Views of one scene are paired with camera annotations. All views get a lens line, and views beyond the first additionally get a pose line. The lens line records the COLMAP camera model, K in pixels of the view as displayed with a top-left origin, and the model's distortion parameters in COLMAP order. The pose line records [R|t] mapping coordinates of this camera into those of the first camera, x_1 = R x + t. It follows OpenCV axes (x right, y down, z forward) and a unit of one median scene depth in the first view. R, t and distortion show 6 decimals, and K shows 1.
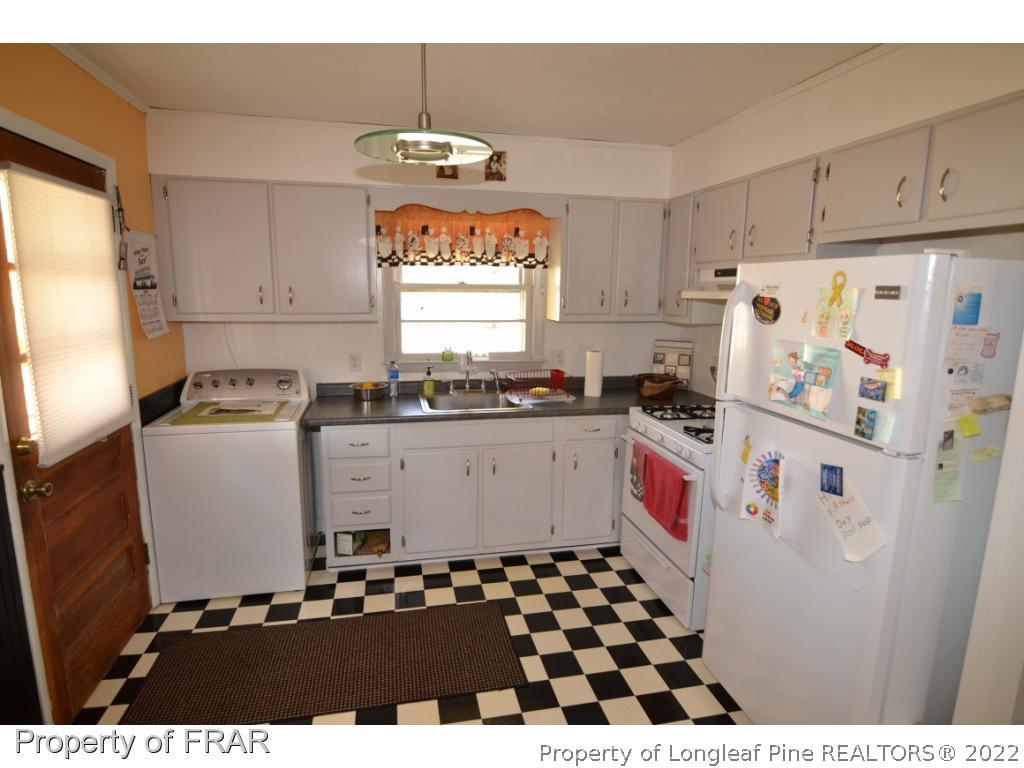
lens RADIAL K [[546.5, 0, 512.0], [0, 546.5, 384.0], [0, 0, 1]] dist [-0.000186, -0.000489]
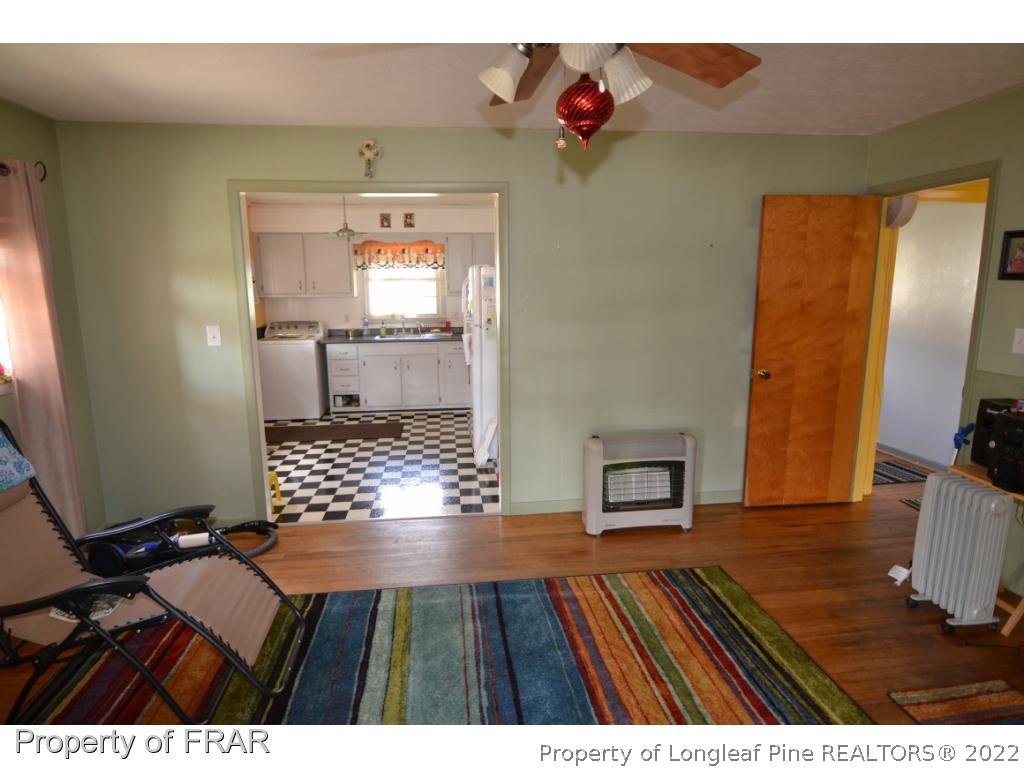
lens RADIAL K [[563.3, 0, 512.0], [0, 563.3, 384.0], [0, 0, 1]] dist [0.000076, -0.000749]
pose [[0.995172, -0.003698, -0.098079, 0.551426], [0.004087, 0.999985, 0.003767, 0.207901], [0.098063, -0.004150, 0.995172, -1.058938]]
